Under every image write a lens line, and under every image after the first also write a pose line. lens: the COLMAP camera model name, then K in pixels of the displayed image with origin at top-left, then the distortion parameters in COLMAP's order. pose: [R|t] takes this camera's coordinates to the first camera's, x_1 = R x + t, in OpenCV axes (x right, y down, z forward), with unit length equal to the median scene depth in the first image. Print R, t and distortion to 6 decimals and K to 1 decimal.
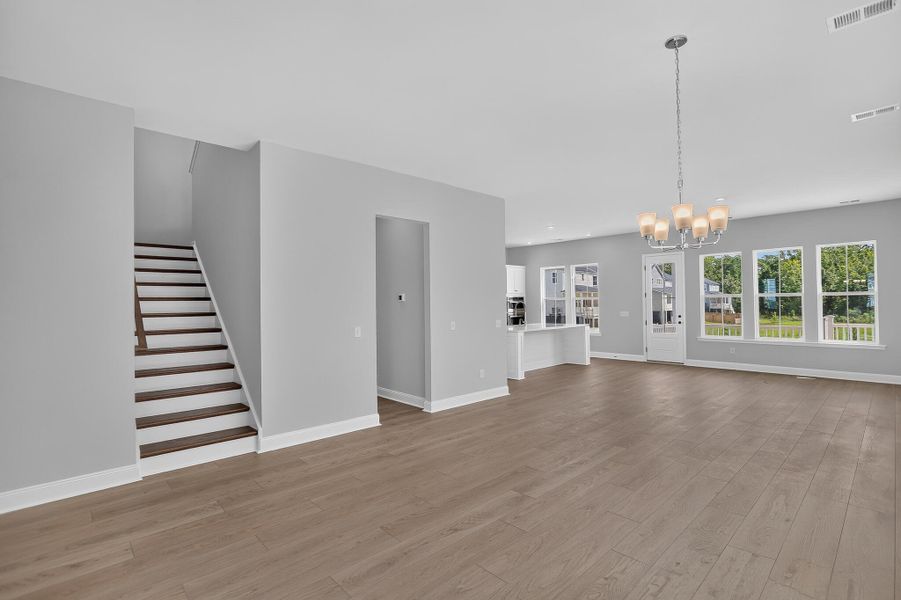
lens RADIAL K [[423.0, 0, 452.9], [0, 423.0, 302.3], [0, 0, 1]] dist [-0.009820, 0.001242]
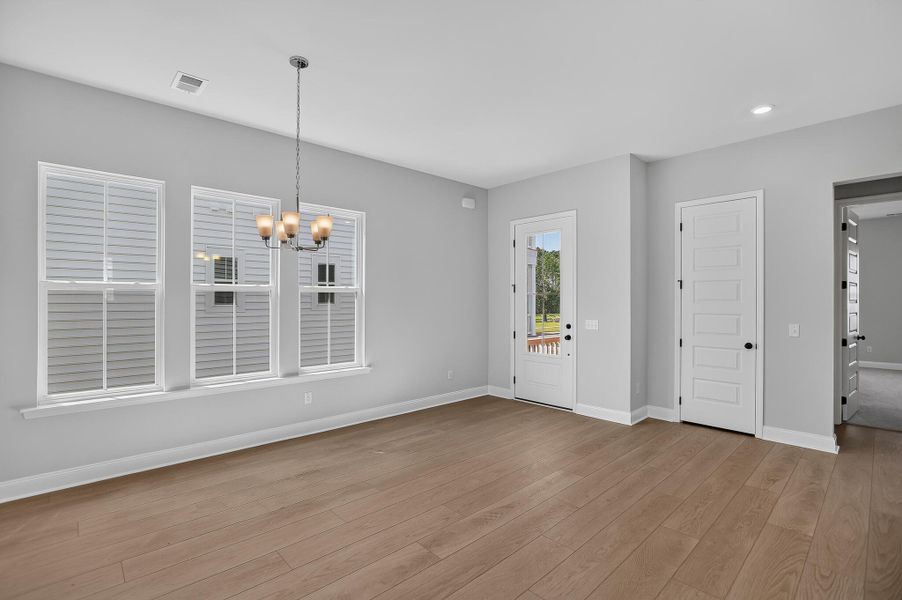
lens RADIAL K [[423.5, 0, 449.4], [0, 423.5, 299.2], [0, 0, 1]] dist [-0.009820, 0.001242]
pose [[-0.999926, 0.007711, 0.009390, 0.129619], [0.007665, 0.999958, -0.004934, 0.015844], [-0.009427, -0.004862, -0.999944, 1.912703]]
